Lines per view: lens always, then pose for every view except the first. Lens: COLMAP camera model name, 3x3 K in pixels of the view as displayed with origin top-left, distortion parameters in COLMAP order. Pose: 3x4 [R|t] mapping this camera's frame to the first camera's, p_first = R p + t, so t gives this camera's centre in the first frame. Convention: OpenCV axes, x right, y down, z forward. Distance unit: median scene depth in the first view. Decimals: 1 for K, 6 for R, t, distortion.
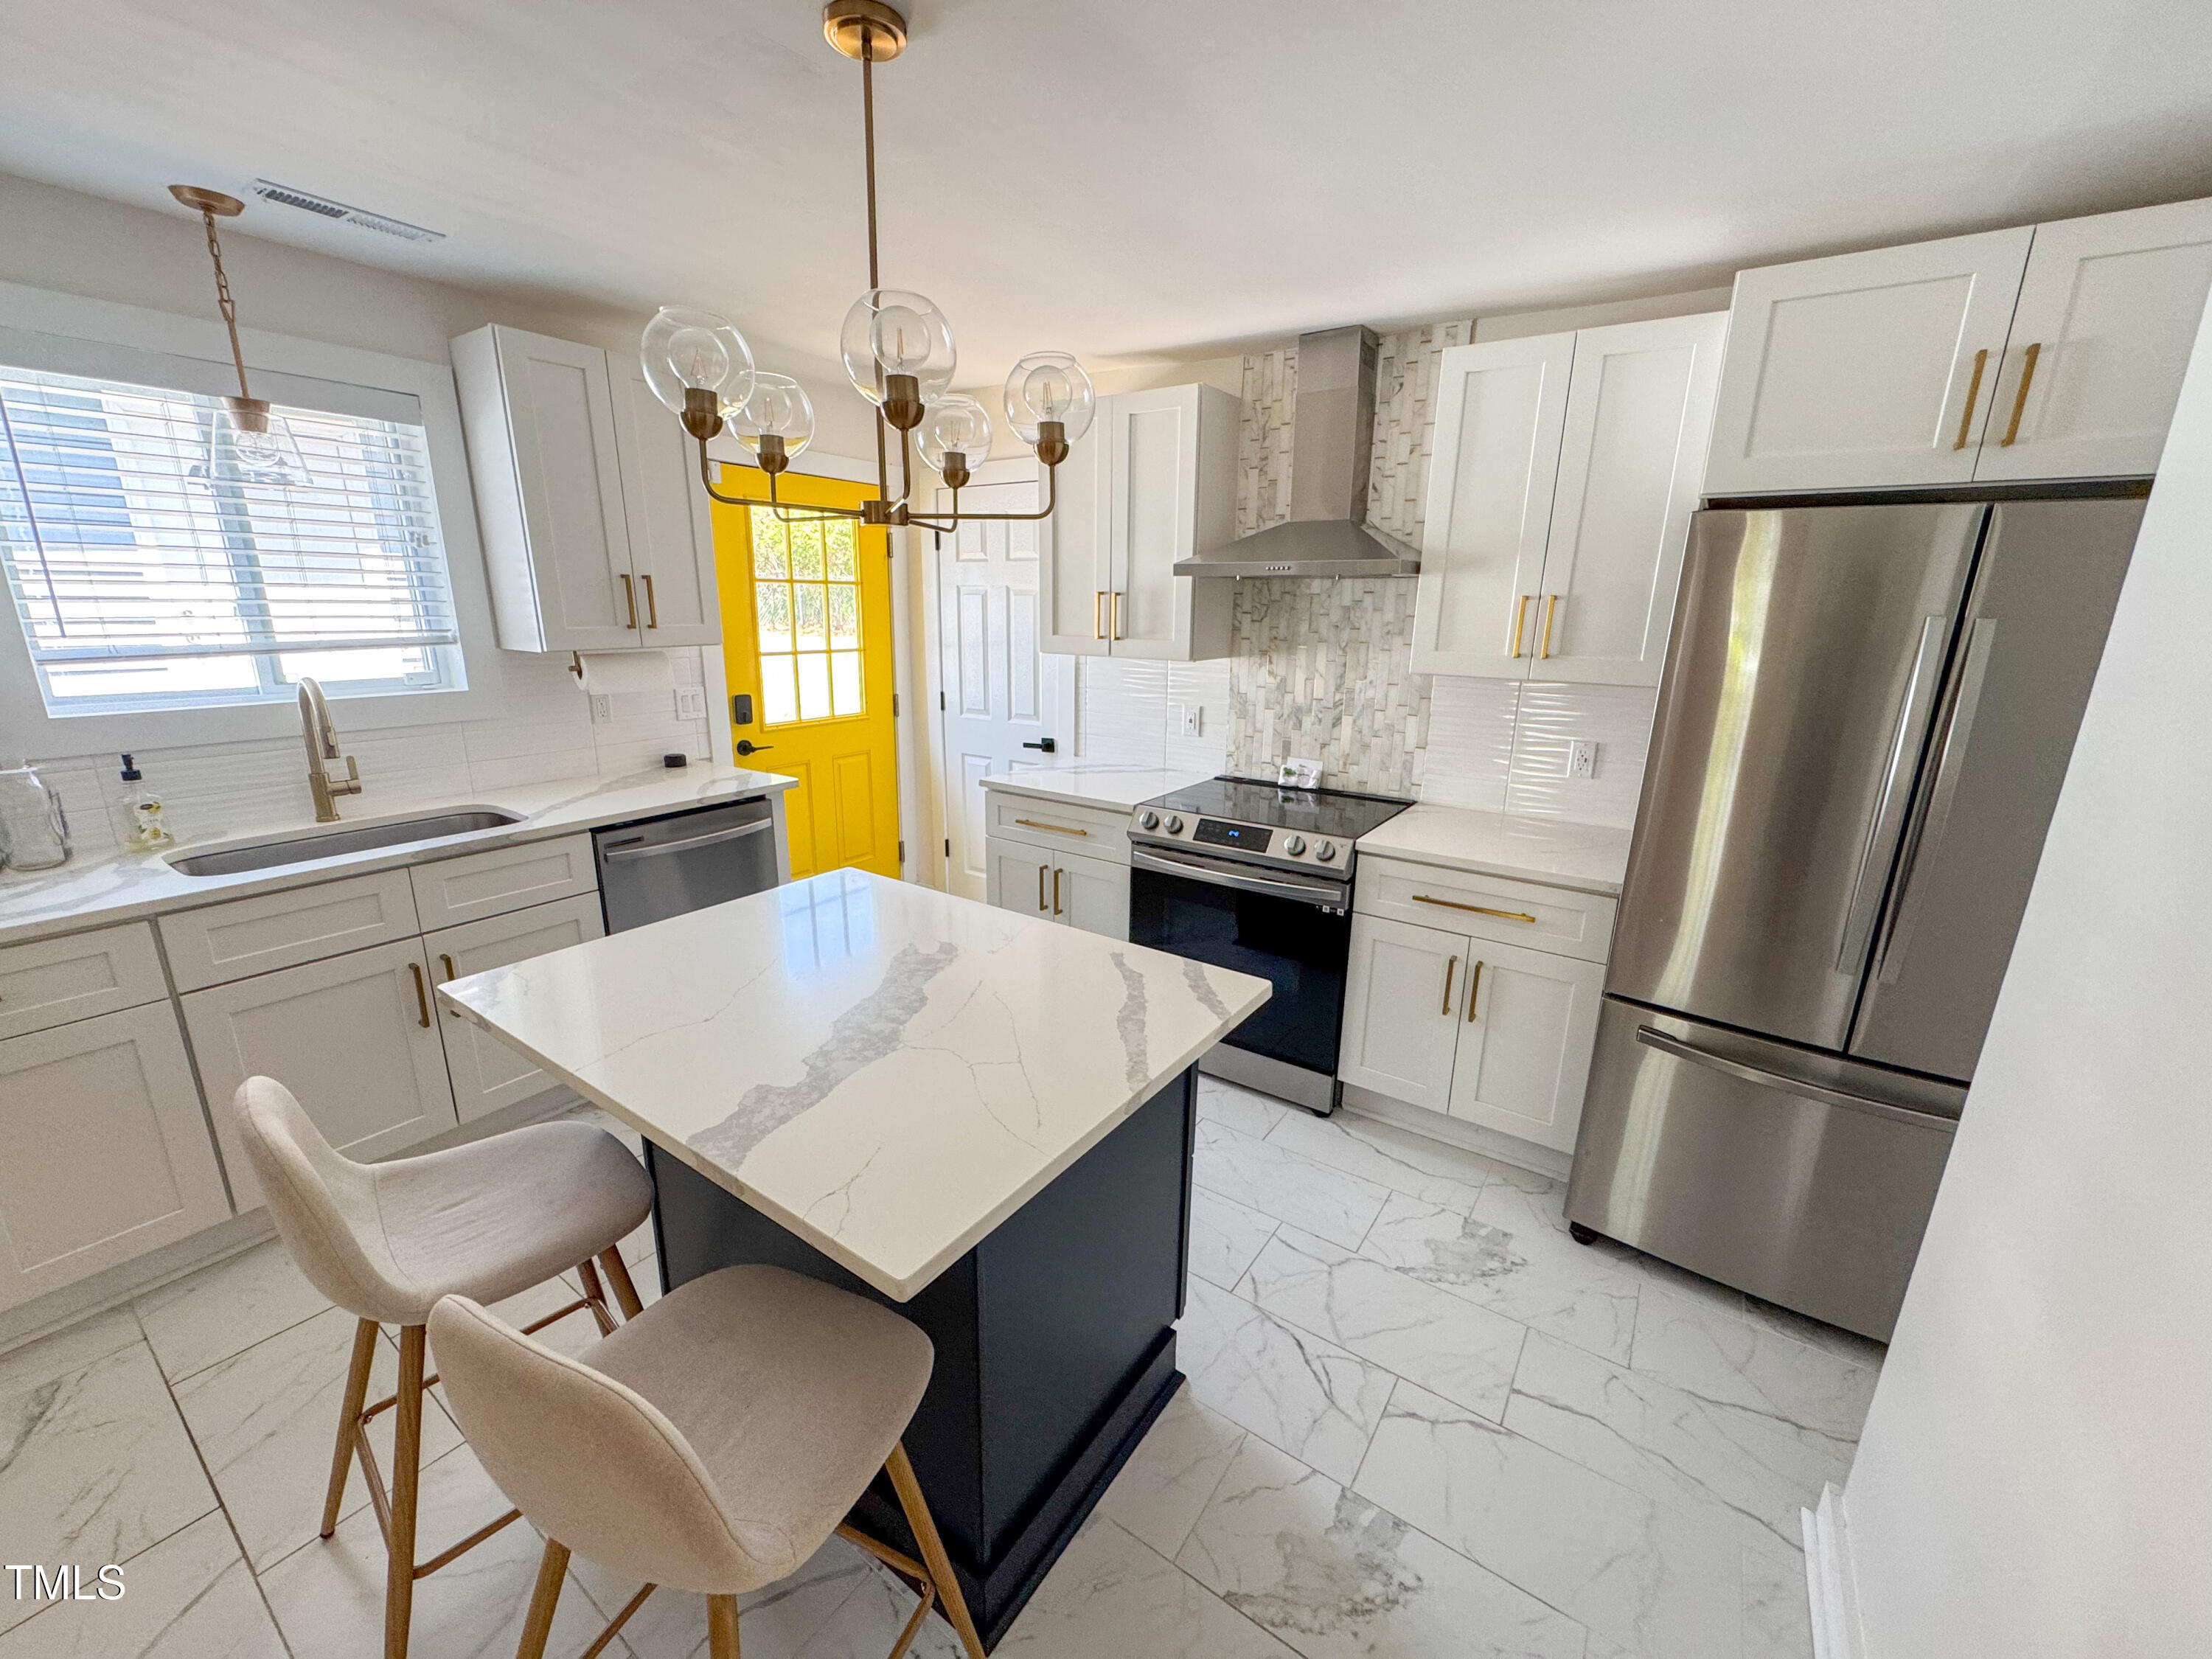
lens RADIAL K [[876.9, 0, 1104.1], [0, 876.9, 829.9], [0, 0, 1]] dist [-0.002792, 0.000025]
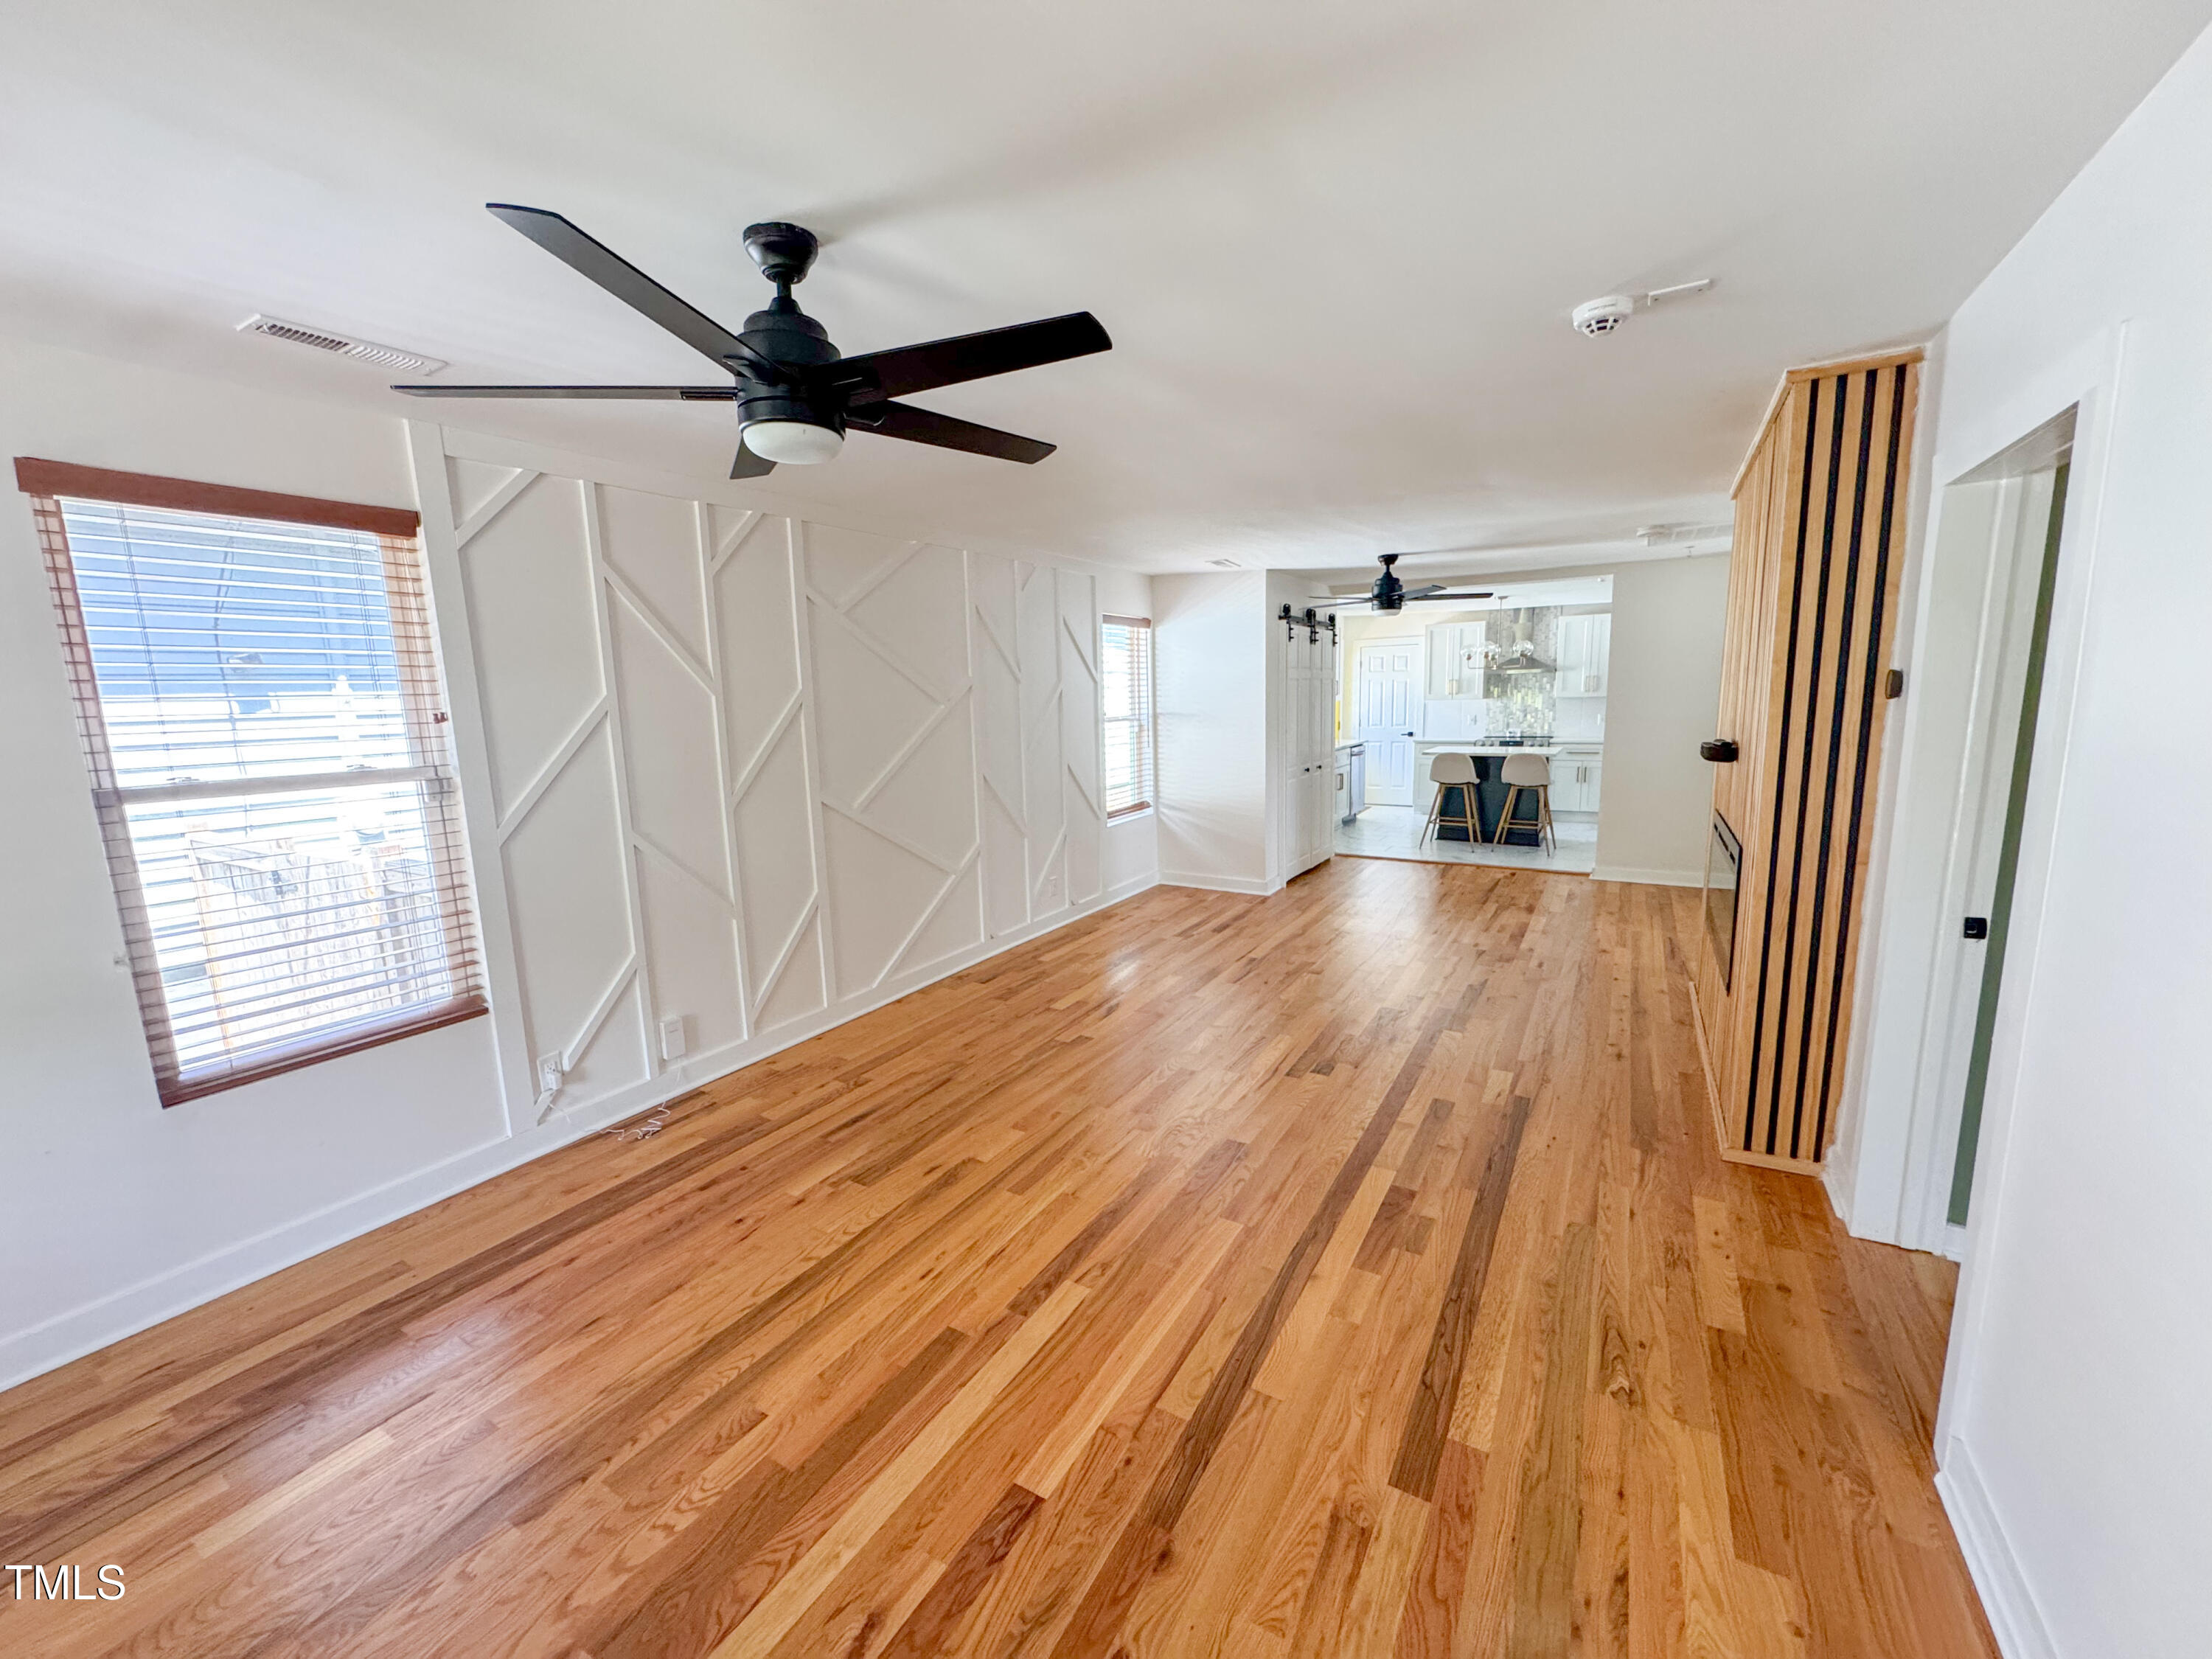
lens RADIAL K [[876.9, 0, 1104.1], [0, 876.9, 829.9], [0, 0, 1]] dist [-0.002792, 0.000025]
pose [[0.996852, -0.048677, 0.062576, -1.530338], [0.054999, 0.993093, -0.103640, 0.553414], [-0.057099, 0.106755, 0.992644, -2.118708]]
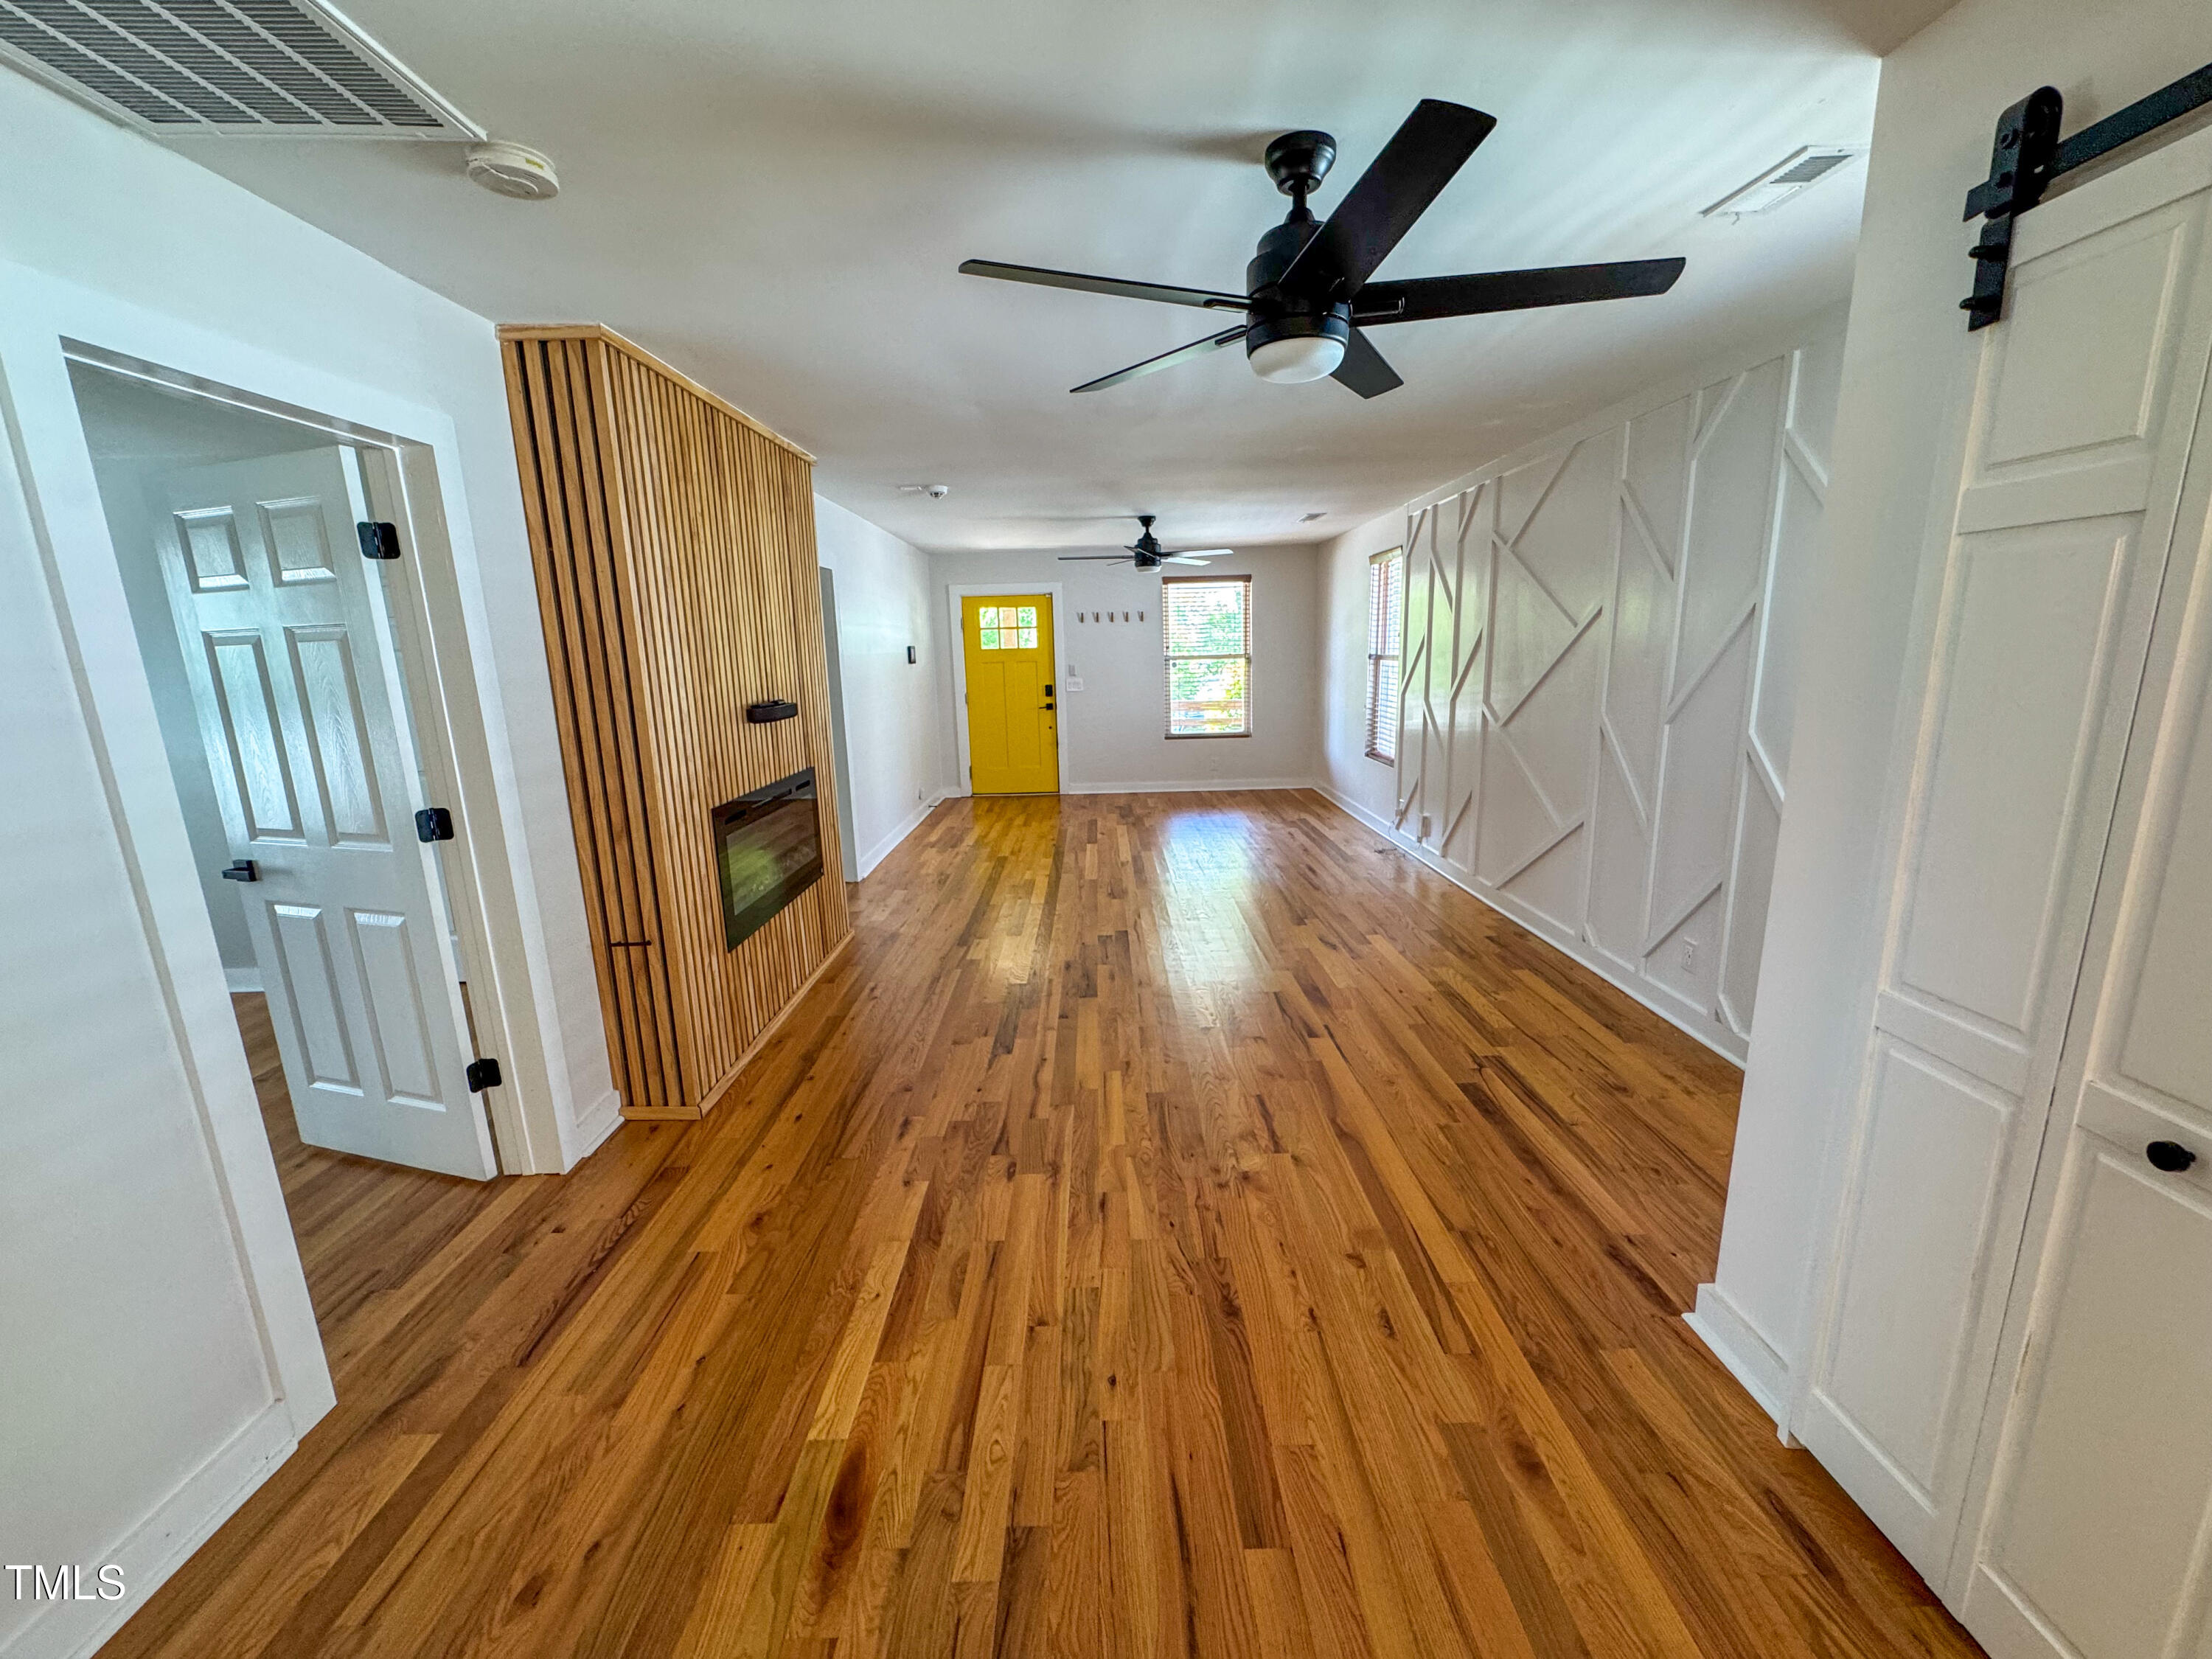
lens RADIAL K [[876.9, 0, 1104.1], [0, 876.9, 829.9], [0, 0, 1]] dist [-0.002792, 0.000025]
pose [[-0.817666, 0.123201, -0.562356, -0.387411], [-0.135615, 0.908122, 0.396135, 0.020245], [0.559492, 0.400170, -0.725833, 0.024392]]
